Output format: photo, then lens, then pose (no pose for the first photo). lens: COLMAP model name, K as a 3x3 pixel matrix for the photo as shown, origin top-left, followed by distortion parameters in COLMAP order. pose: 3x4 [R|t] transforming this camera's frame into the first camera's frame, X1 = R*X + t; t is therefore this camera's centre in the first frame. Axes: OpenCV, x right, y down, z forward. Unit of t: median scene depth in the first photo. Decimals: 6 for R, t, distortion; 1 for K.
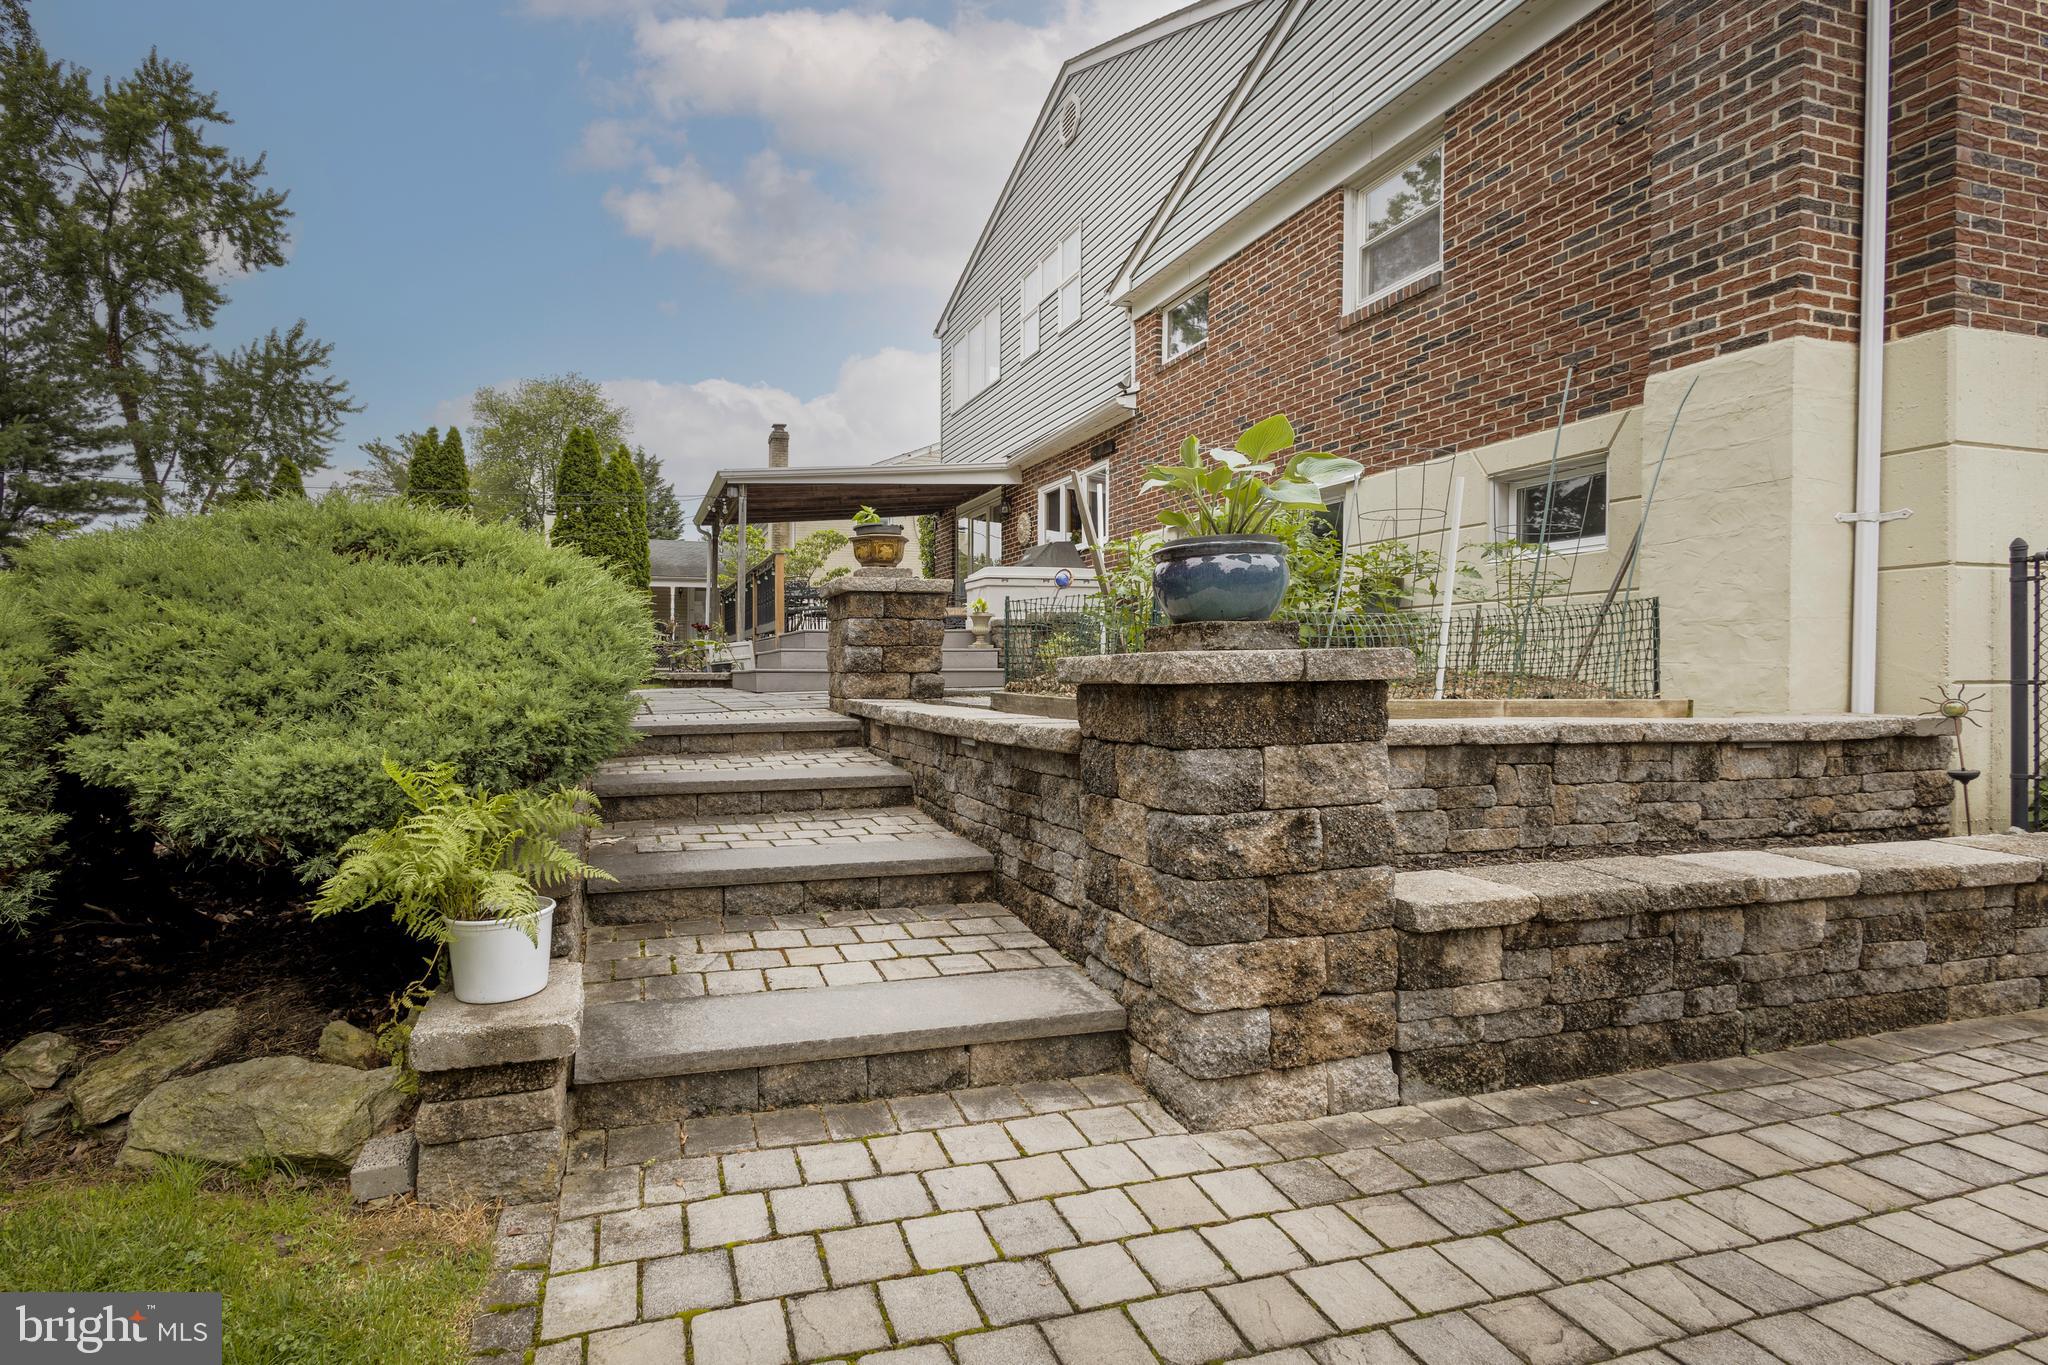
lens RADIAL K [[1009.5, 0, 914.3], [0, 1009.5, 627.1], [0, 0, 1]] dist [0.017506, 0.000577]
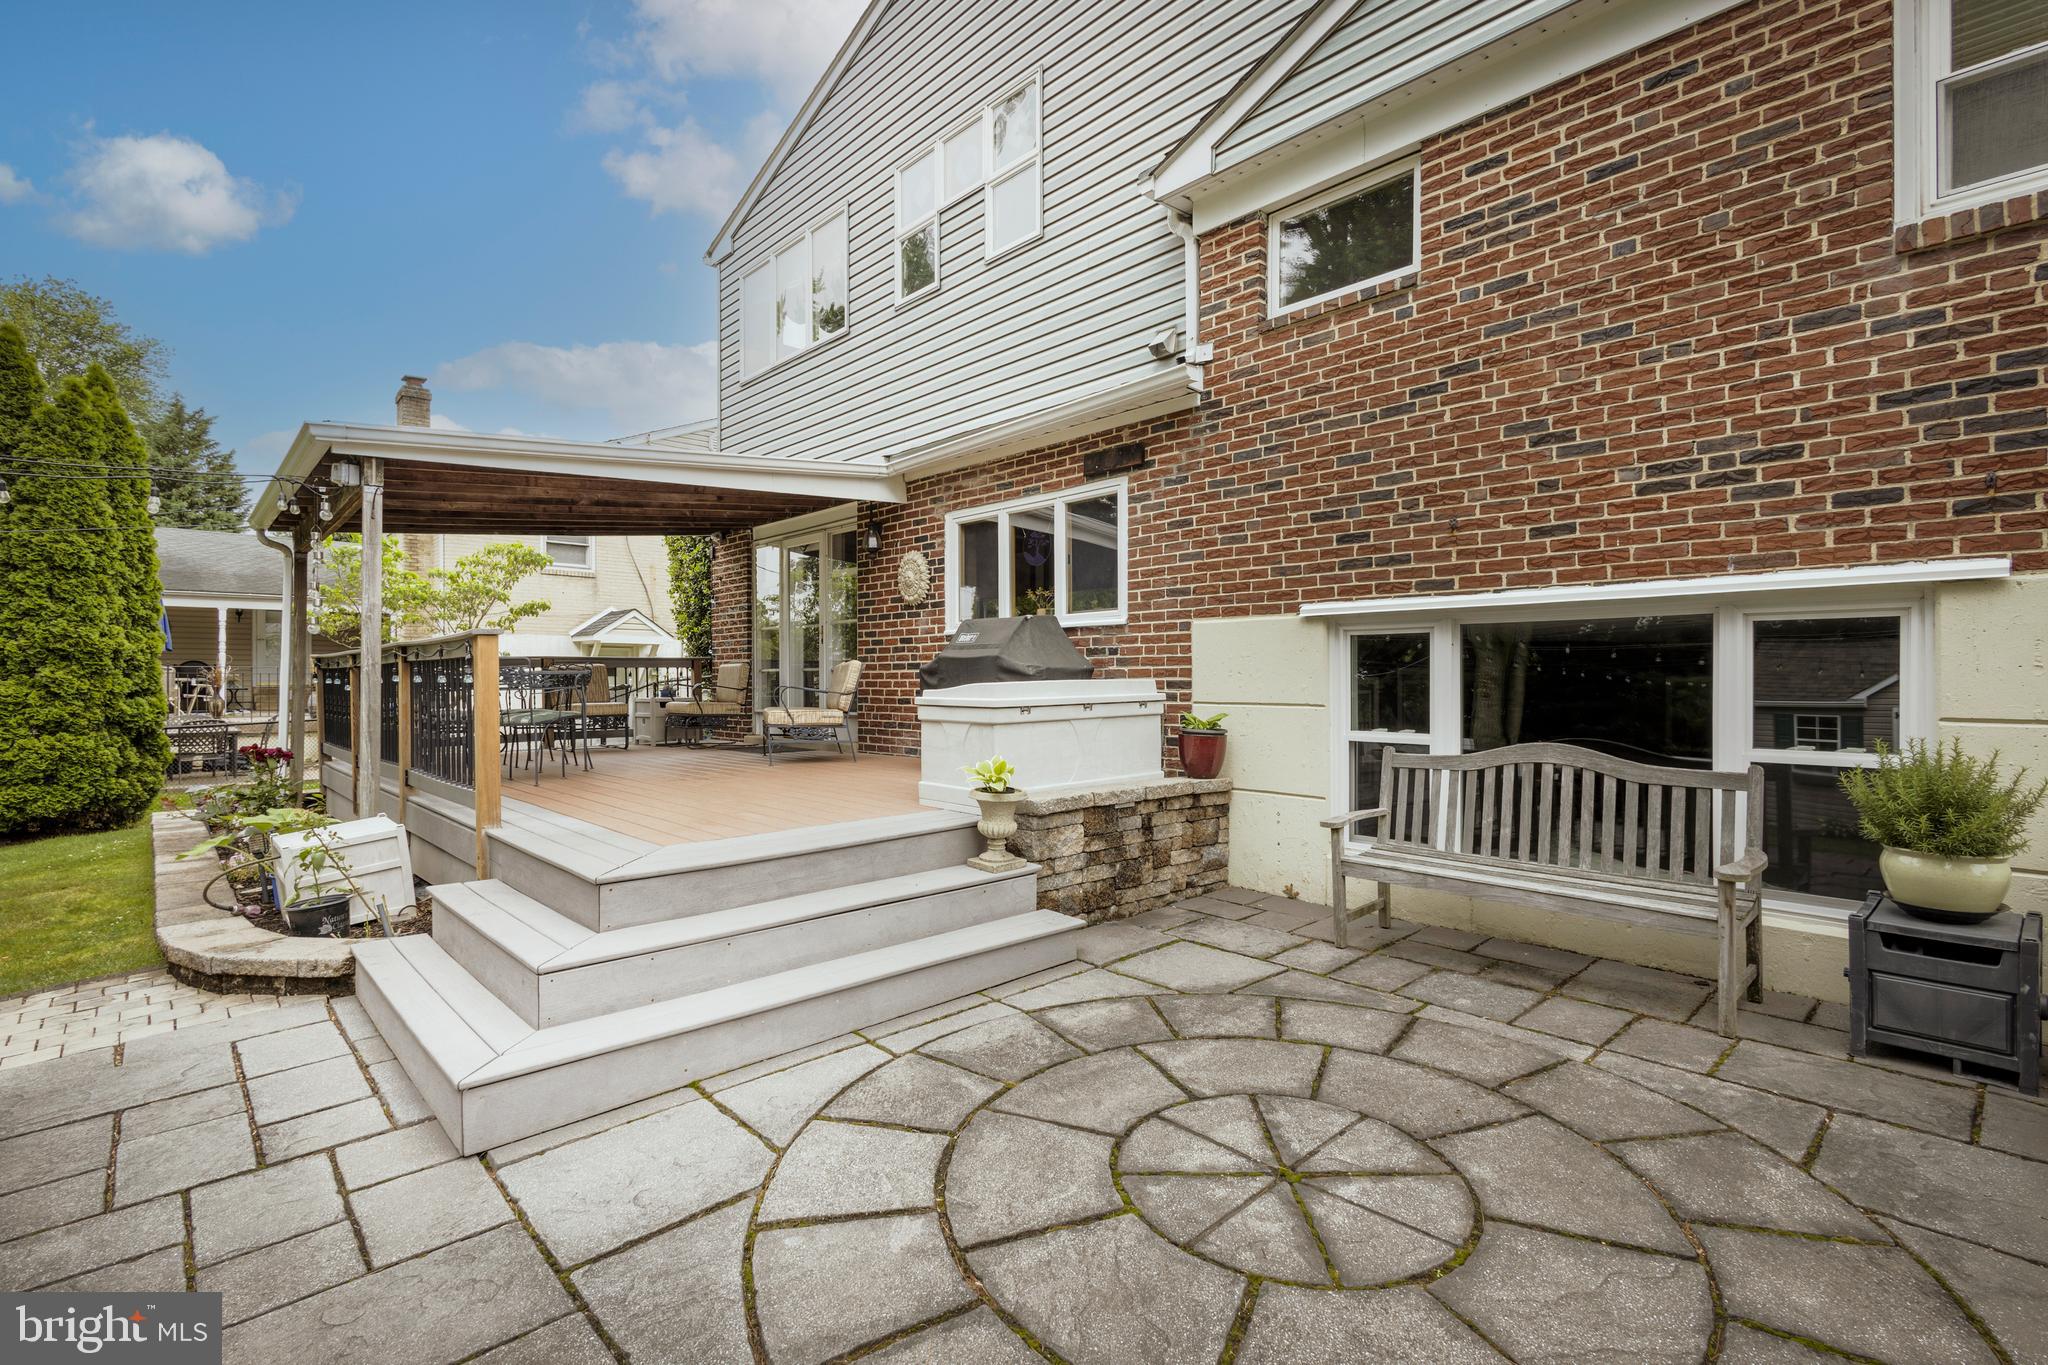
lens RADIAL K [[956.5, 0, 1013.3], [0, 956.5, 684.1], [0, 0, 1]] dist [0.014408, -0.002848]
pose [[0.905494, -0.002064, 0.424353, -0.091622], [-0.020028, 0.998666, 0.047594, -0.065826], [-0.423886, -0.051595, 0.904245, 0.476732]]
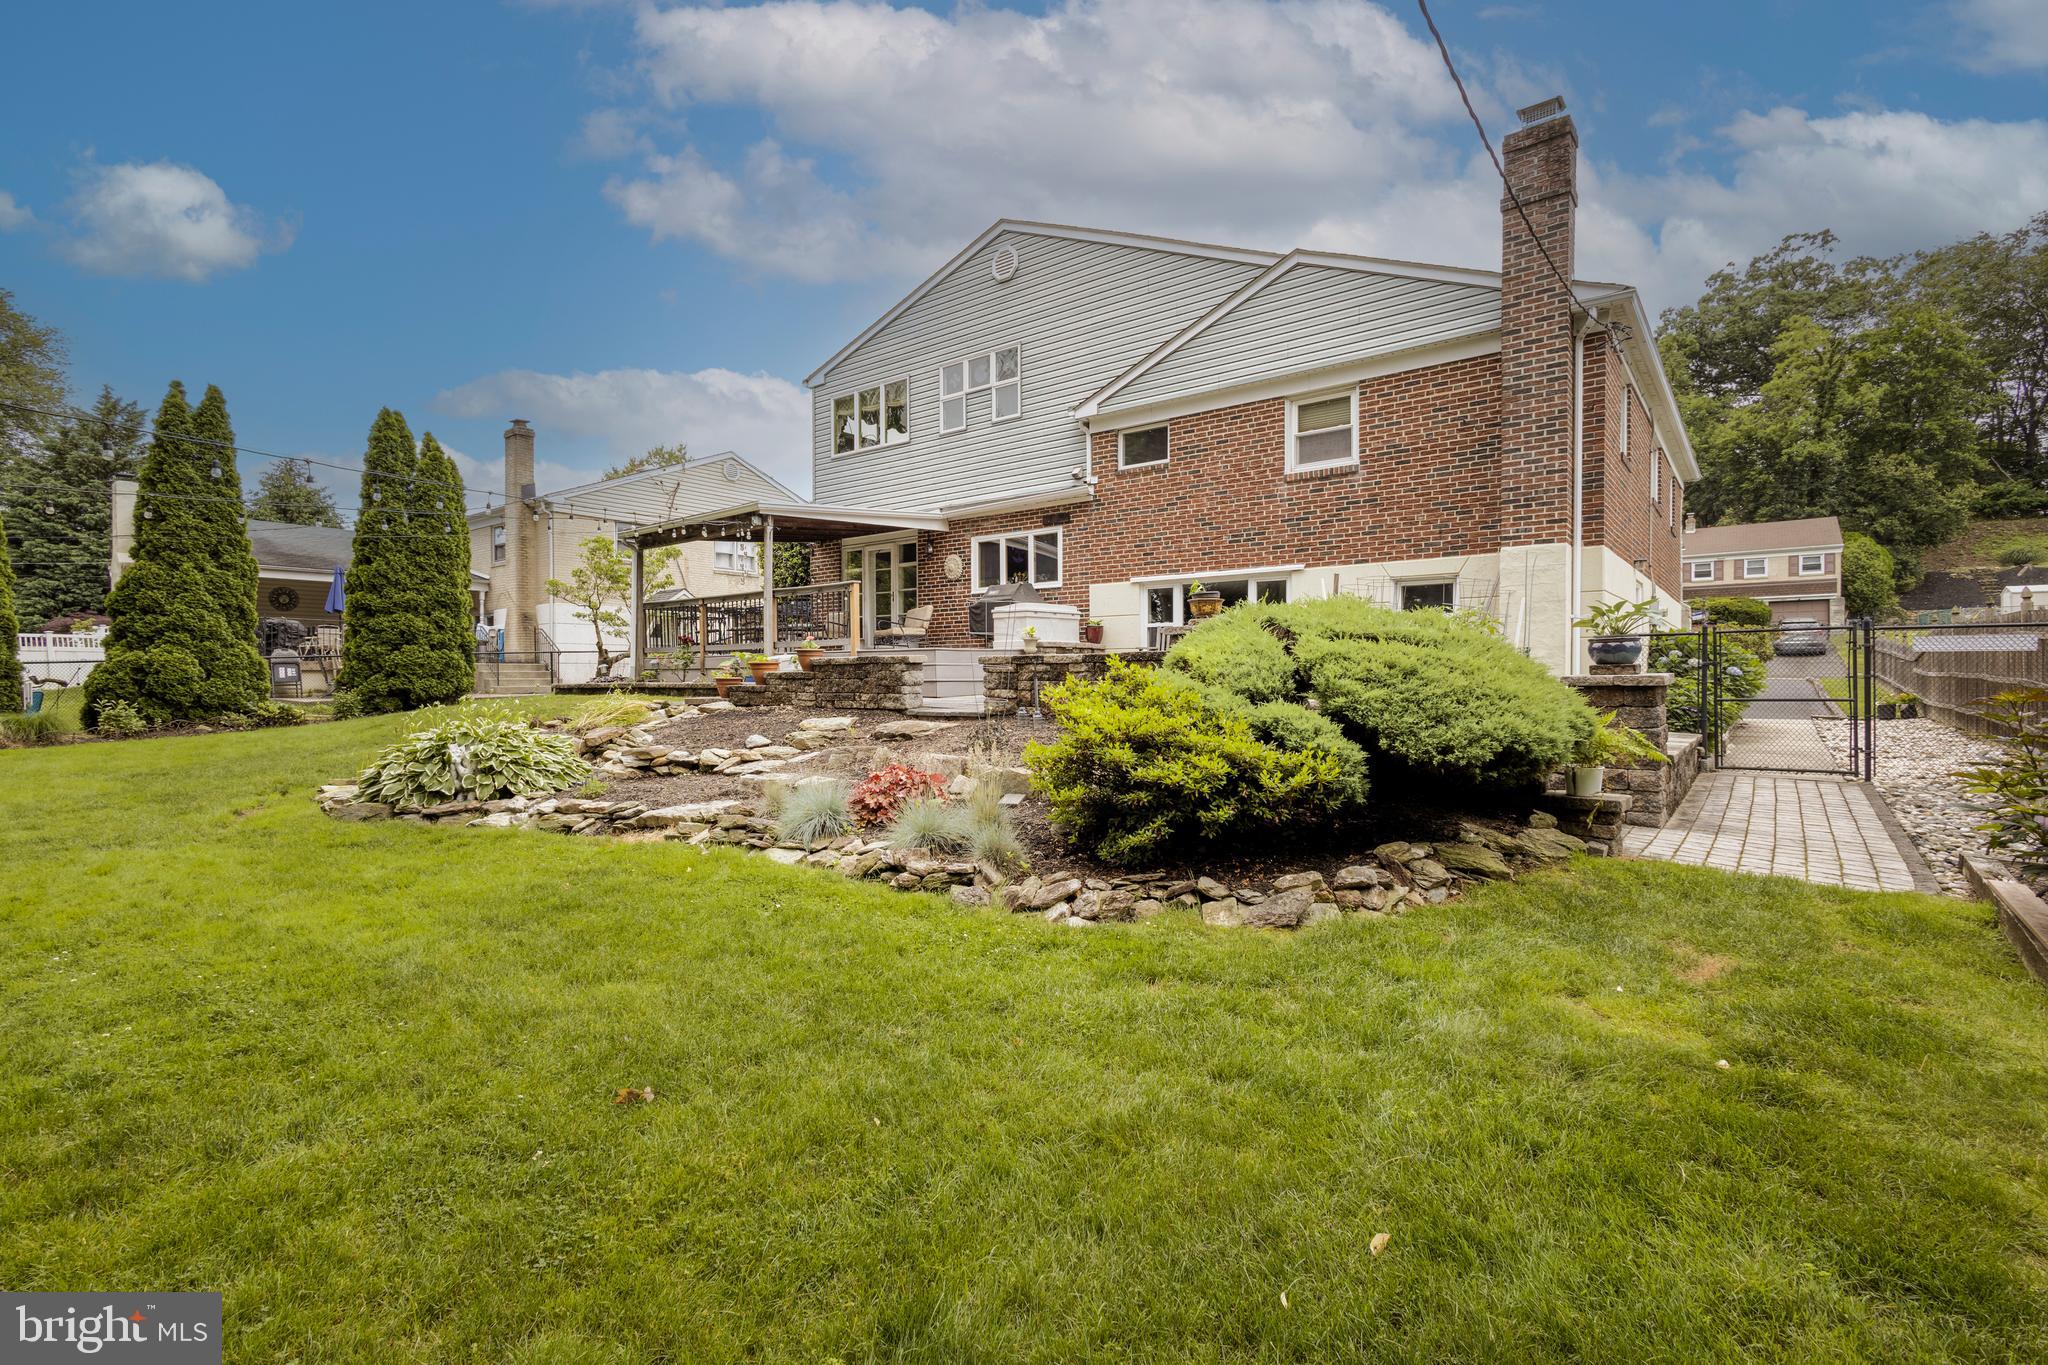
lens RADIAL K [[956.5, 0, 1020.0], [0, 956.5, 676.4], [0, 0, 1]] dist [0.014408, -0.002848]
pose [[0.827430, 0.000103, 0.561569, -0.550362], [-0.024555, 0.999050, 0.035997, -0.003927], [-0.561032, -0.043575, 0.826646, -0.071619]]
